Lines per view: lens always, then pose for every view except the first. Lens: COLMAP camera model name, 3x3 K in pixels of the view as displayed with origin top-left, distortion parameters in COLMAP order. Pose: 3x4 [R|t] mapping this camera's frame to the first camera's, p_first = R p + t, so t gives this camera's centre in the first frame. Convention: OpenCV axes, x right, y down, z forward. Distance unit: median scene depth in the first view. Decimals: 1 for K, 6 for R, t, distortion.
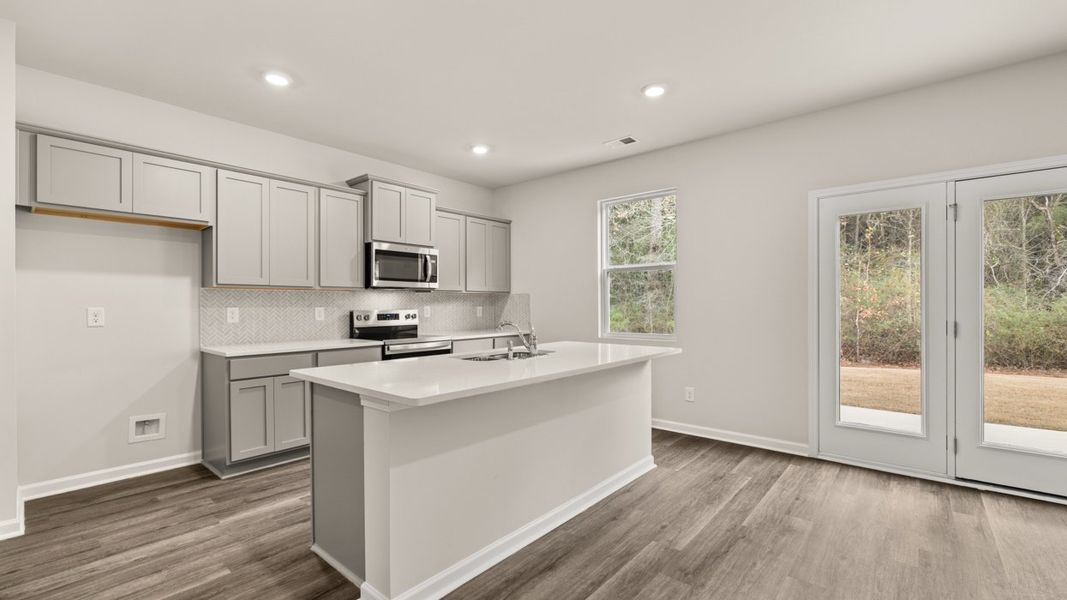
lens RADIAL K [[452.9, 0, 531.6], [0, 452.9, 306.5], [0, 0, 1]] dist [-0.001370, 0.000013]
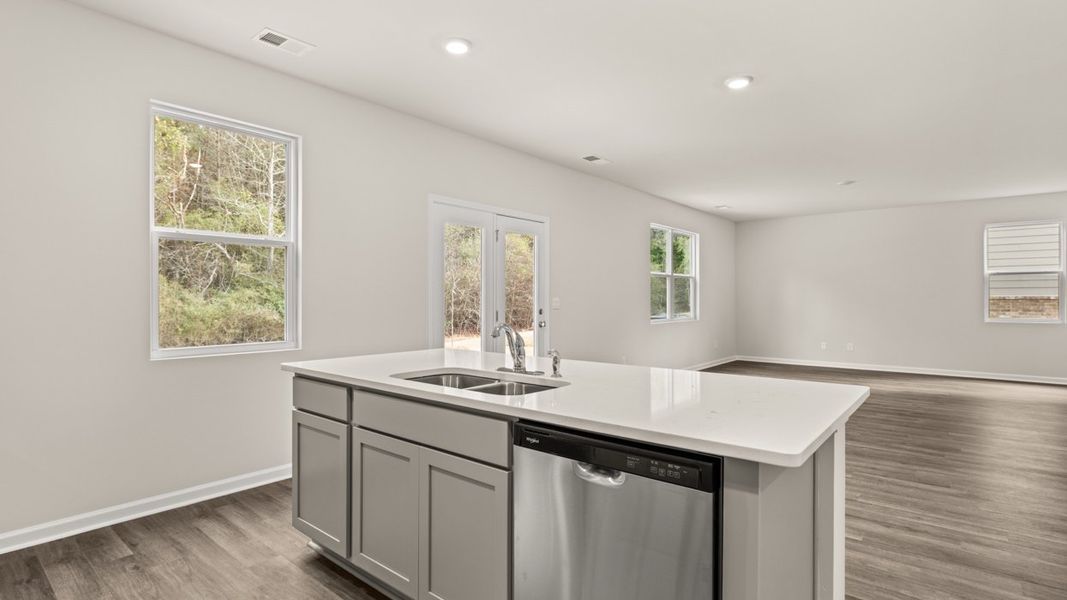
lens RADIAL K [[519.3, 0, 531.3], [0, 519.3, 296.0], [0, 0, 1]] dist [-0.002661, -0.000358]
pose [[-0.017710, 0.009188, 0.999801, -0.526916], [0.003239, 0.999953, -0.009133, 0.001143], [-0.999838, 0.003077, -0.017739, 0.659298]]
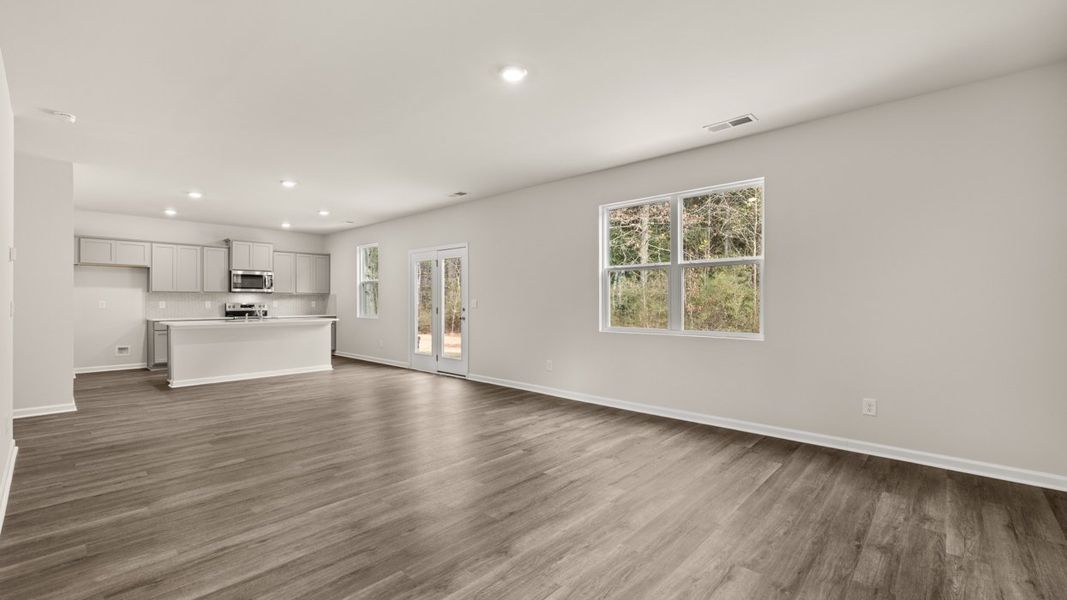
lens RADIAL K [[449.2, 0, 527.5], [0, 449.2, 303.1], [0, 0, 1]] dist [-0.002318, -0.000391]
pose [[0.999324, 0.002494, -0.036667, 1.090614], [-0.002391, 0.999993, 0.002860, 0.000116], [0.036673, -0.002770, 0.999323, -1.025703]]
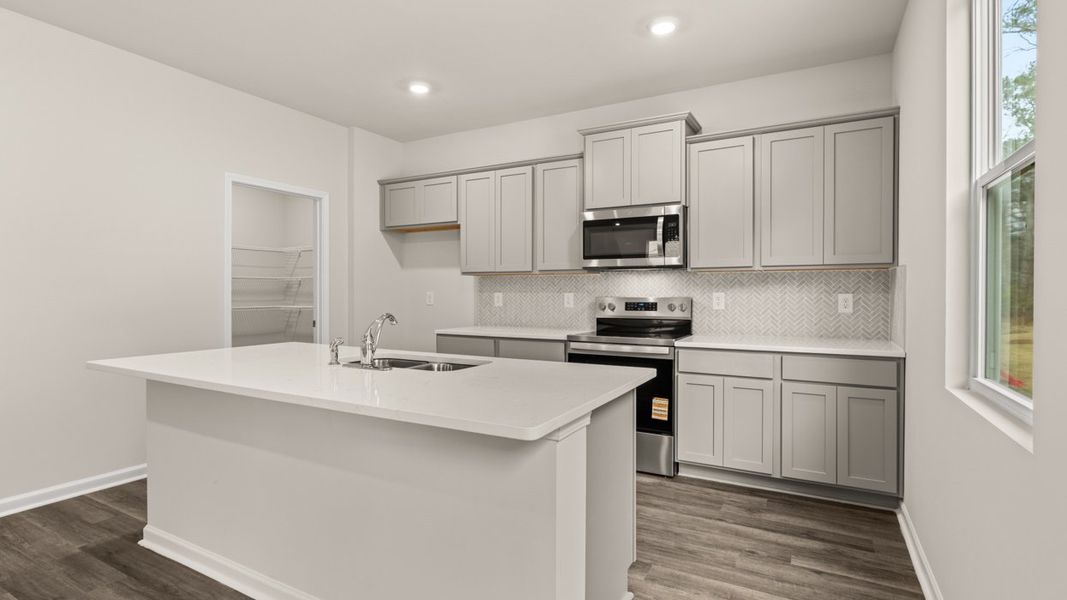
lens RADIAL K [[519.3, 0, 531.3], [0, 519.3, 296.0], [0, 0, 1]] dist [-0.002661, -0.000358]
pose [[0.205201, 0.010348, -0.978665, 0.534027], [-0.005227, 0.999941, 0.009477, -0.001672], [0.978706, 0.003171, 0.205243, 0.715492]]
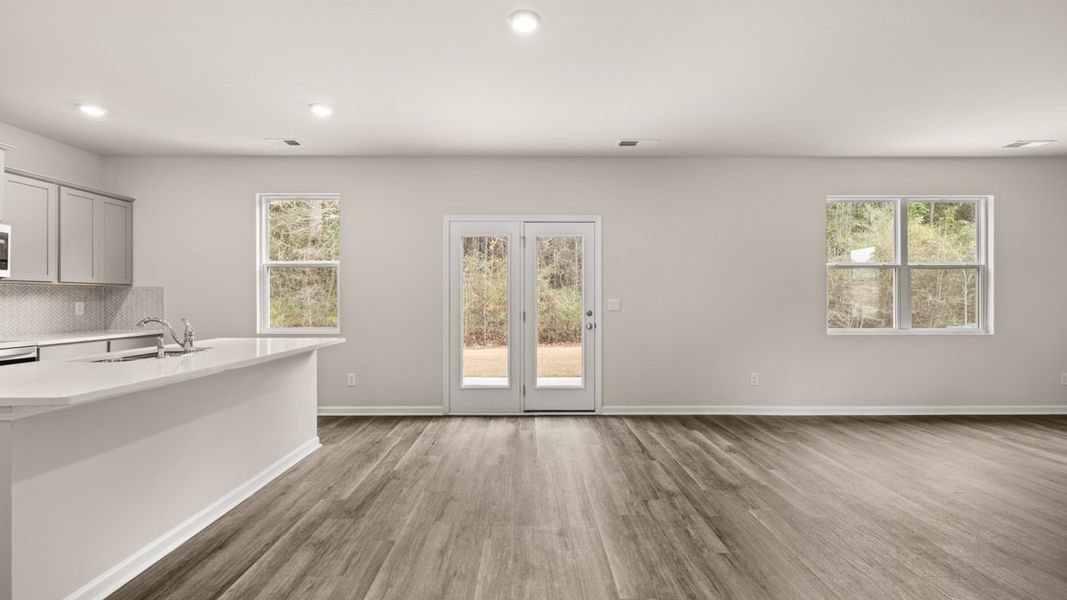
lens RADIAL K [[445.0, 0, 530.6], [0, 445.0, 299.1], [0, 0, 1]] dist [-0.001217, 0.000043]
pose [[0.751247, 0.004180, 0.660008, -0.048802], [0.000266, 0.999978, -0.006636, 0.000527], [-0.660021, 0.005161, 0.751229, -0.128547]]
